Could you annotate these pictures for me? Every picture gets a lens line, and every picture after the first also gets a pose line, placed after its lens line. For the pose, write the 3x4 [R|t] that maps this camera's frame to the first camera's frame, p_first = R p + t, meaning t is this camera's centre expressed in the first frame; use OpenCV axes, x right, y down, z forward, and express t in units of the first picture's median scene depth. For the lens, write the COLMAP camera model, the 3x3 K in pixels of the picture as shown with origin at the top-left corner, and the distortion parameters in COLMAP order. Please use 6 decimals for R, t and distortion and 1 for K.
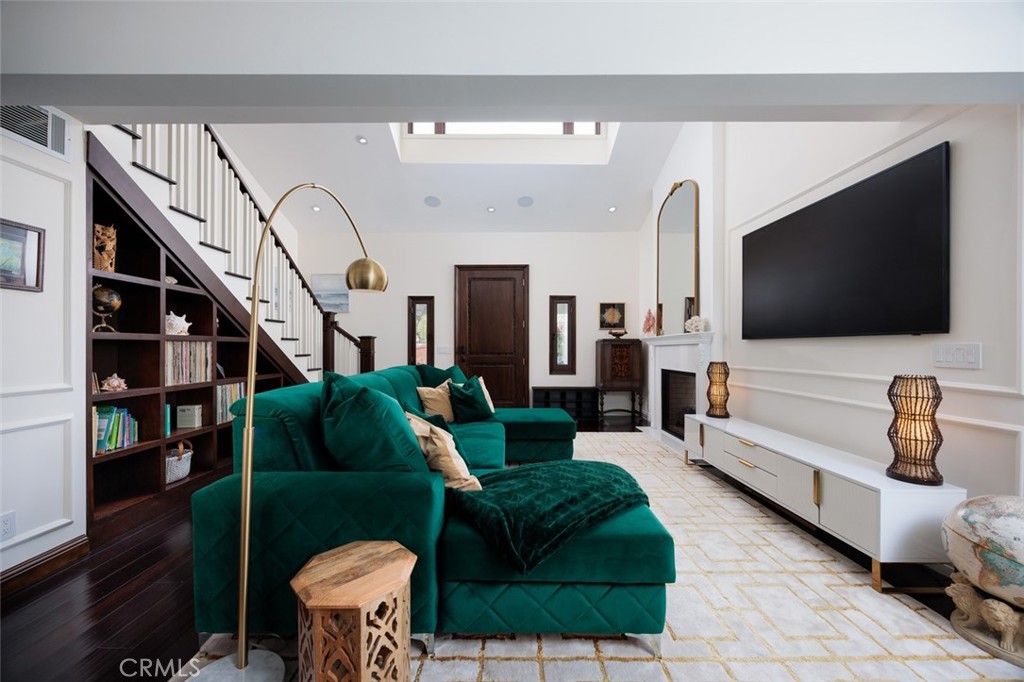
lens RADIAL K [[392.2, 0, 507.9], [0, 392.2, 344.0], [0, 0, 1]] dist [0.000790, 0.000352]
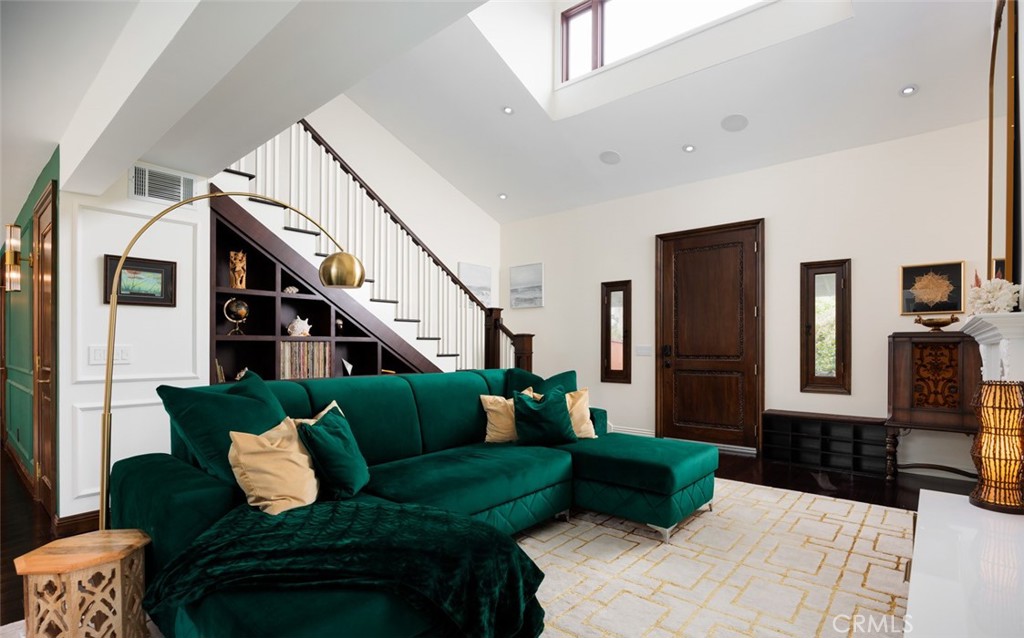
lens RADIAL K [[492.7, 0, 533.1], [0, 492.7, 344.7], [0, 0, 1]] dist [-0.006719, -0.000211]
pose [[0.768929, -0.001291, -0.639333, 0.461435], [0.003666, 0.999990, 0.002391, 0.001288], [0.639324, -0.004182, 0.768926, 0.238172]]
